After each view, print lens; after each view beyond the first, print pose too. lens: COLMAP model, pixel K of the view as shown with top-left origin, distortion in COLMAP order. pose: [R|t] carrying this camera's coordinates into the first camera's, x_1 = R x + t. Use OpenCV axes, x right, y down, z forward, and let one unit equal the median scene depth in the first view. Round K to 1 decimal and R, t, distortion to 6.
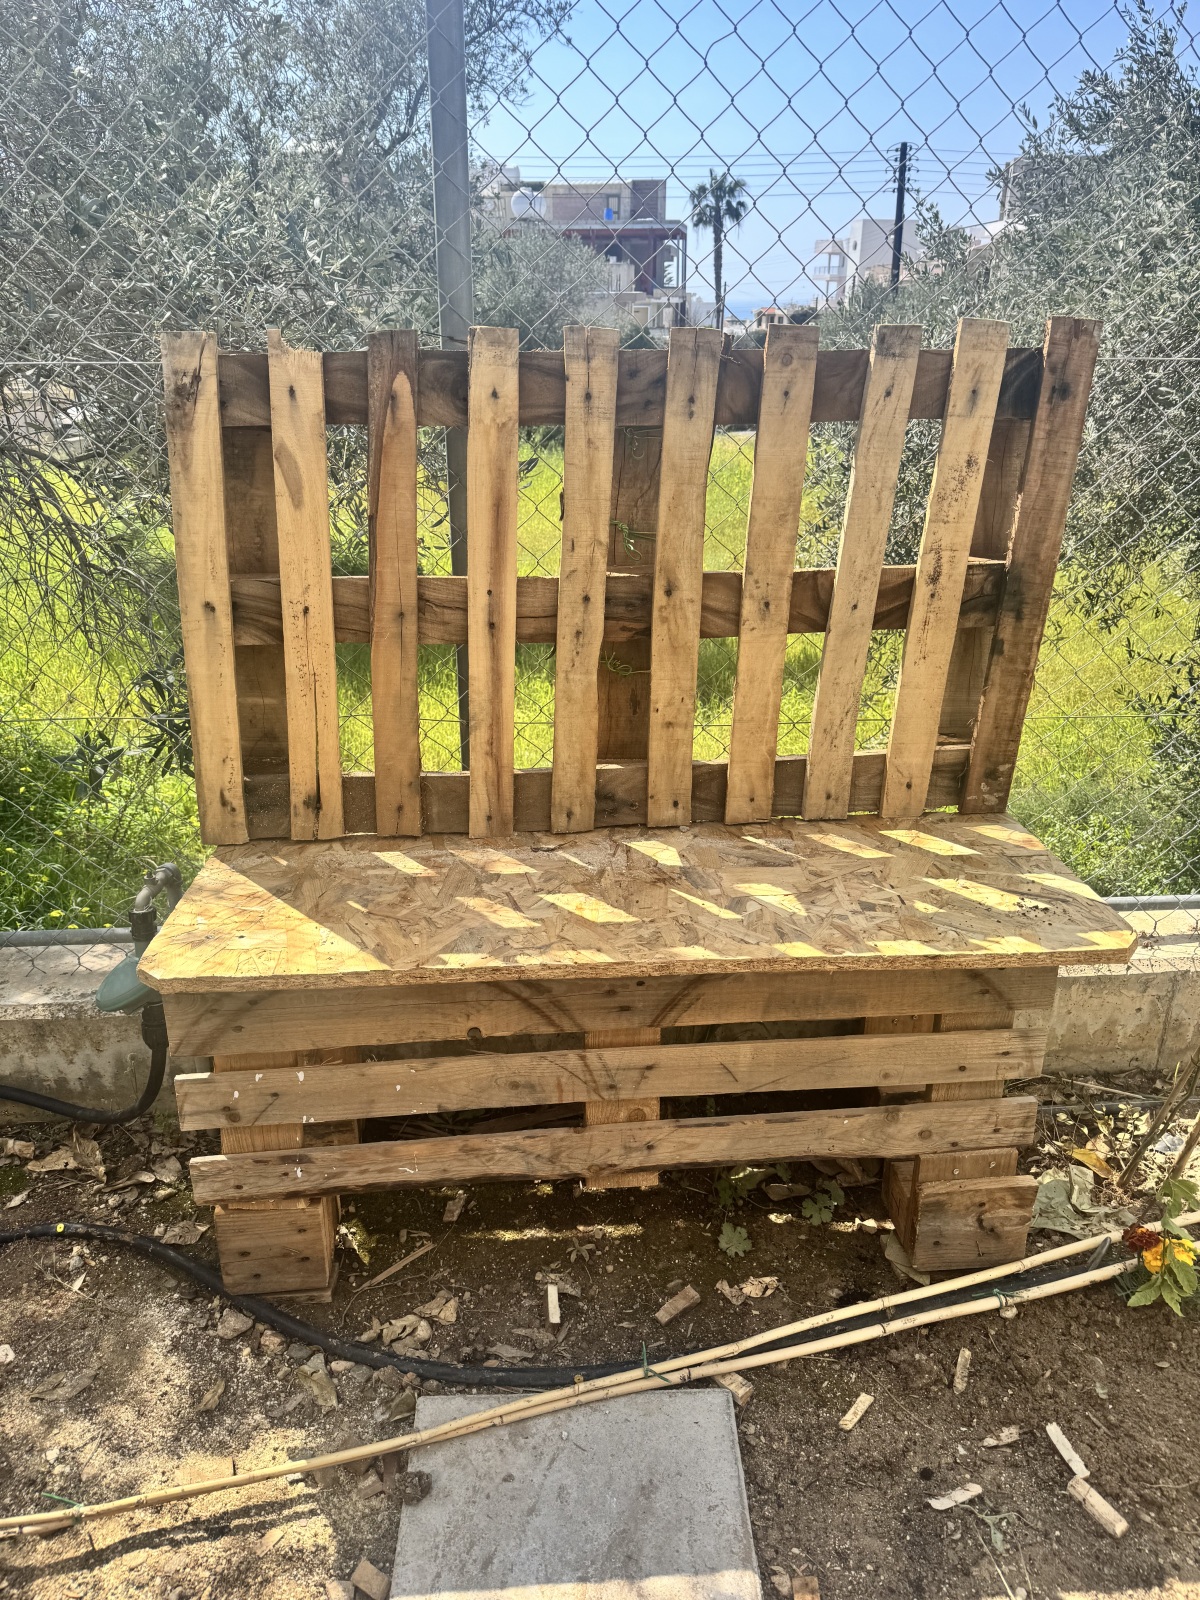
lens RADIAL K [[1119.6, 0, 595.3], [0, 1119.6, 808.6], [0, 0, 1]] dist [0.012144, -0.025201]
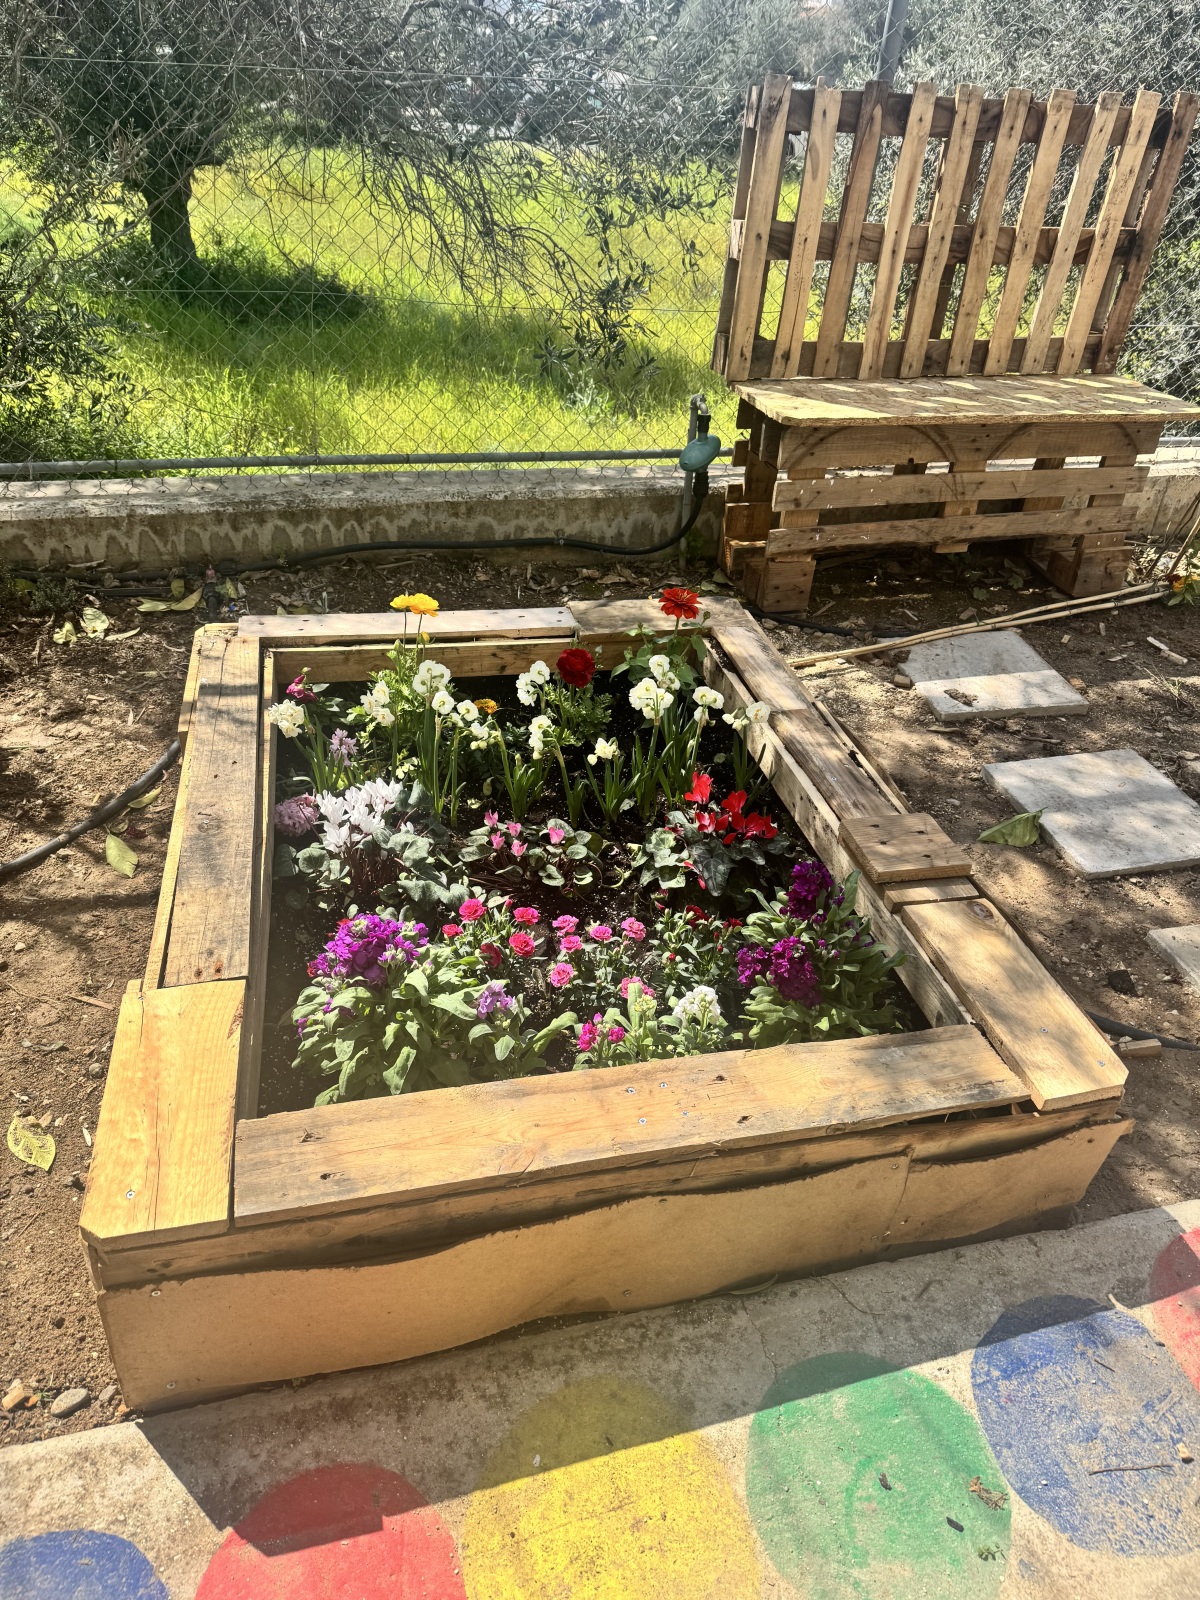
lens RADIAL K [[1119.6, 0, 605.4], [0, 1119.6, 801.3], [0, 0, 1]] dist [0.012144, -0.025201]
pose [[0.983418, -0.052832, 0.173489, -0.942579], [0.014280, 0.976214, 0.216338, 0.320023], [-0.180792, -0.210273, 0.960781, -0.912993]]
